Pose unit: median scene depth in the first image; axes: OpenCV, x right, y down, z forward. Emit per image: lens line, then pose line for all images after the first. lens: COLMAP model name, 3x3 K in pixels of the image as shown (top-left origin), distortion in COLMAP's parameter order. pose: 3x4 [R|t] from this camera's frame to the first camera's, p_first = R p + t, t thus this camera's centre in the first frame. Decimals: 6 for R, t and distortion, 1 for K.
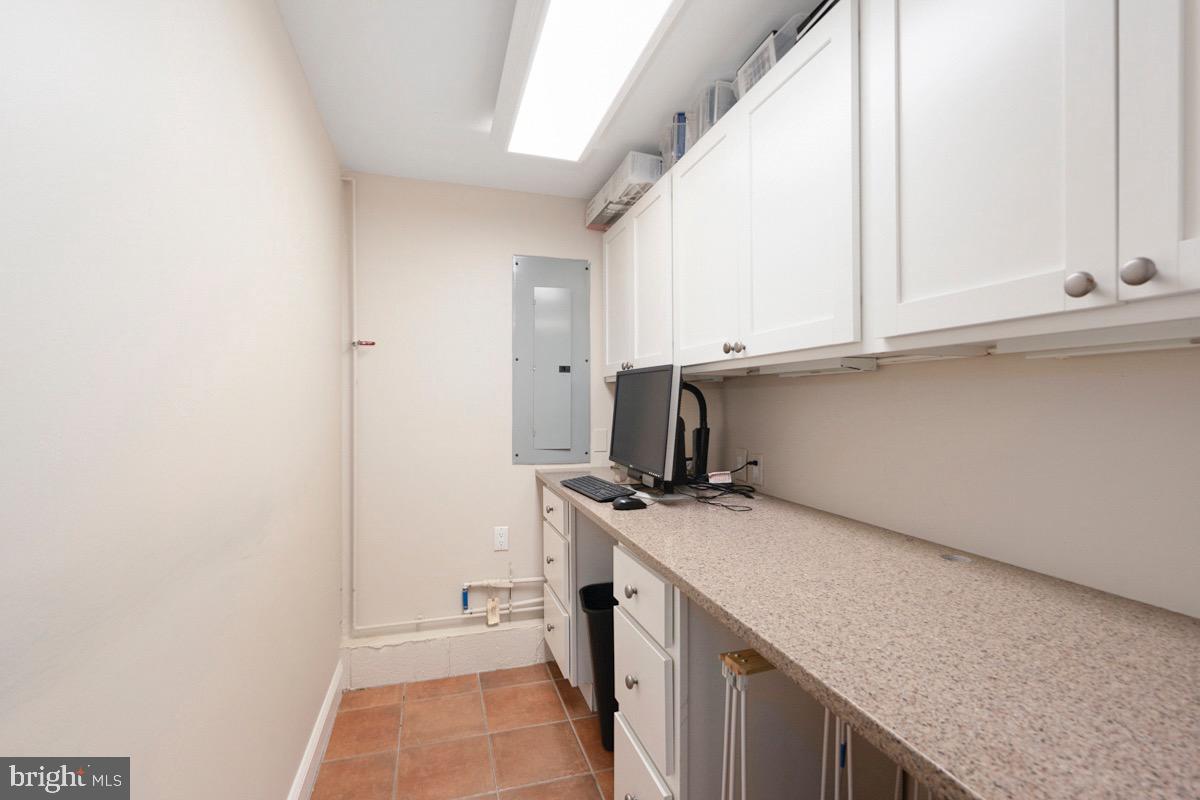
lens RADIAL K [[559.1, 0, 600.4], [0, 559.1, 403.5], [0, 0, 1]] dist [-0.002278, -0.000071]
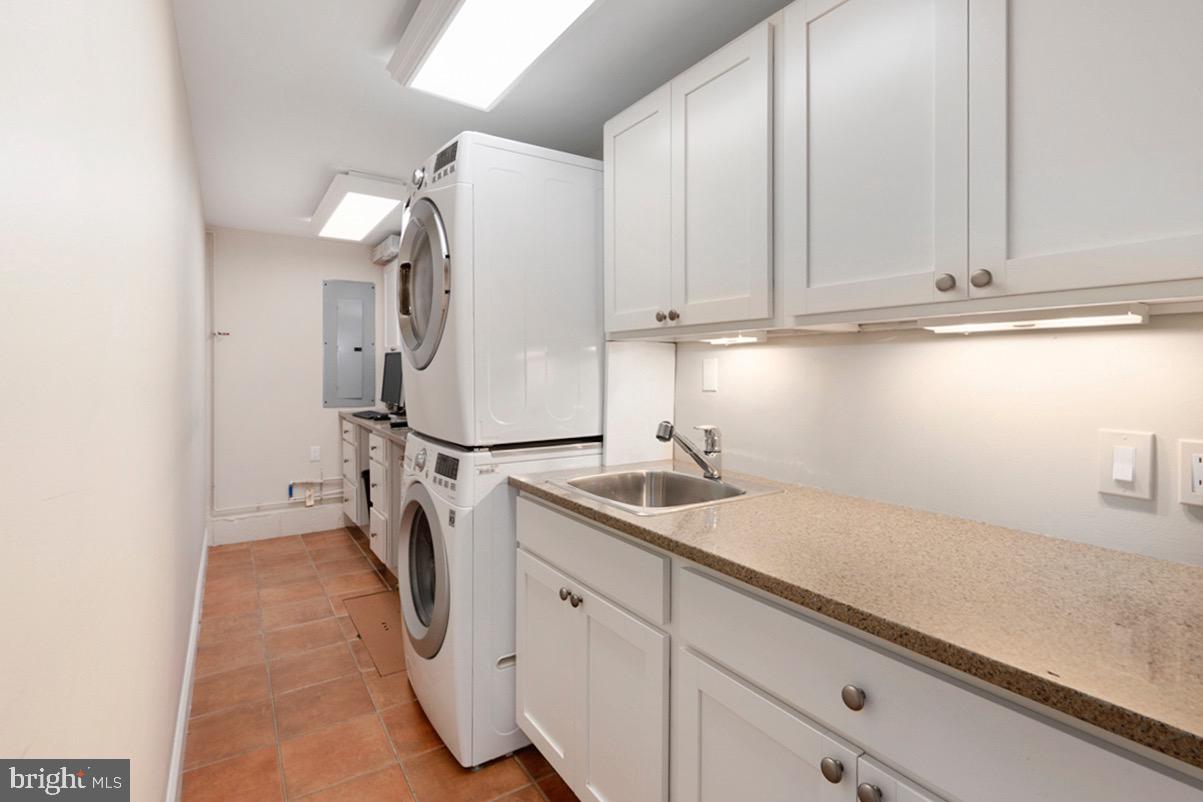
lens RADIAL K [[560.5, 0, 600.1], [0, 560.5, 364.4], [0, 0, 1]] dist [-0.002278, -0.000071]
pose [[0.956391, 0.000046, 0.292090, 0.141732], [0.001229, 0.999991, -0.004182, -0.009690], [-0.292087, 0.004358, 0.956382, -0.815967]]
